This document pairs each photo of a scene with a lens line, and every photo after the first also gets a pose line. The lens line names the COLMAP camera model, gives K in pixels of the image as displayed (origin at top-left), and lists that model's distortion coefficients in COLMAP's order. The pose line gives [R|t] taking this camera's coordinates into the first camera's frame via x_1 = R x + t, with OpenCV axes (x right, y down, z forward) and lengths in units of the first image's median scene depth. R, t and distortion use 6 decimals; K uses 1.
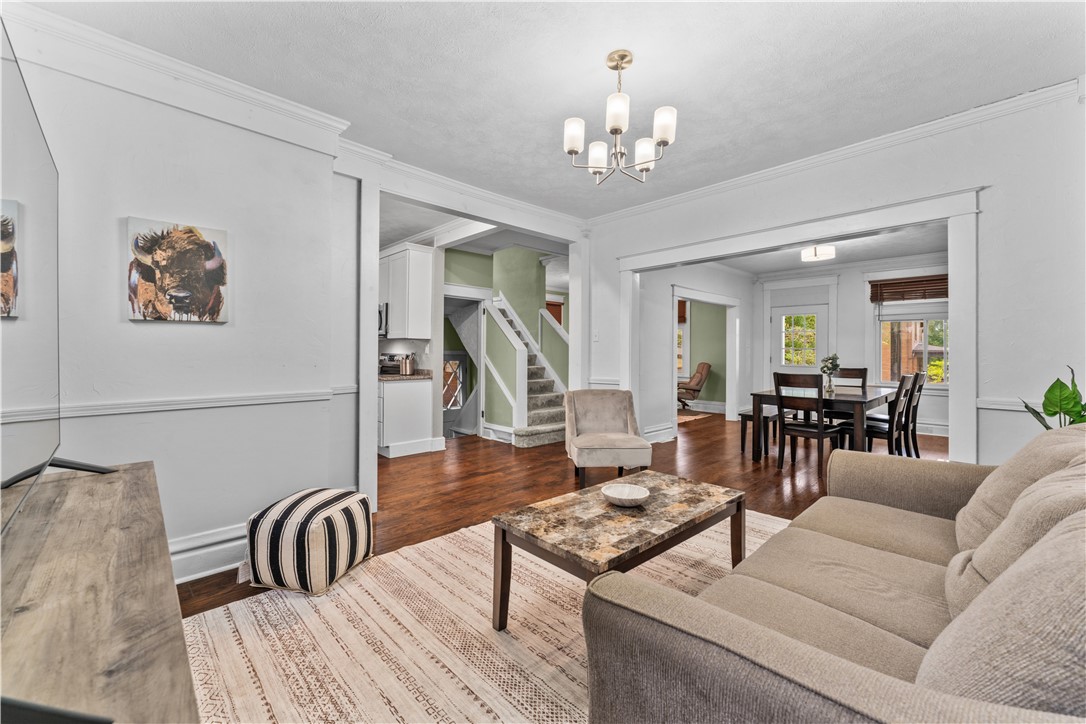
lens RADIAL K [[442.9, 0, 542.0], [0, 442.9, 353.8], [0, 0, 1]] dist [-0.001126, -0.000053]
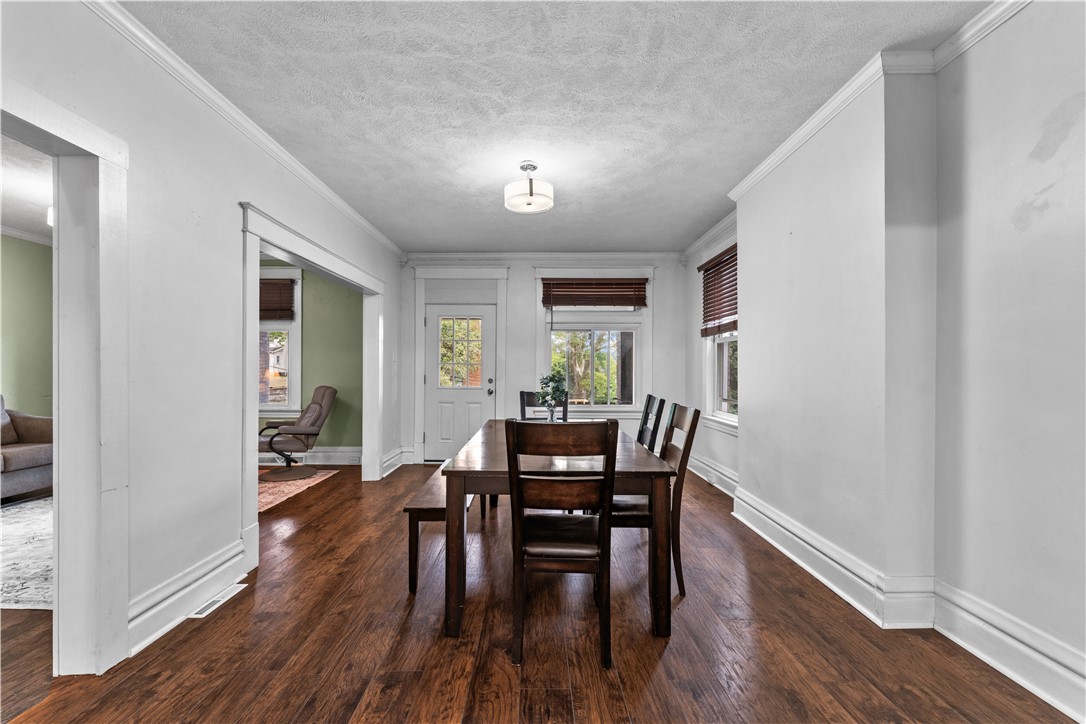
lens RADIAL K [[442.9, 0, 544.0], [0, 442.9, 366.7], [0, 0, 1]] dist [-0.001126, -0.000053]
pose [[0.689207, -0.001377, 0.724564, 0.141149], [0.006063, 0.999974, -0.003866, -0.002241], [-0.724539, 0.007058, 0.689197, 0.386167]]
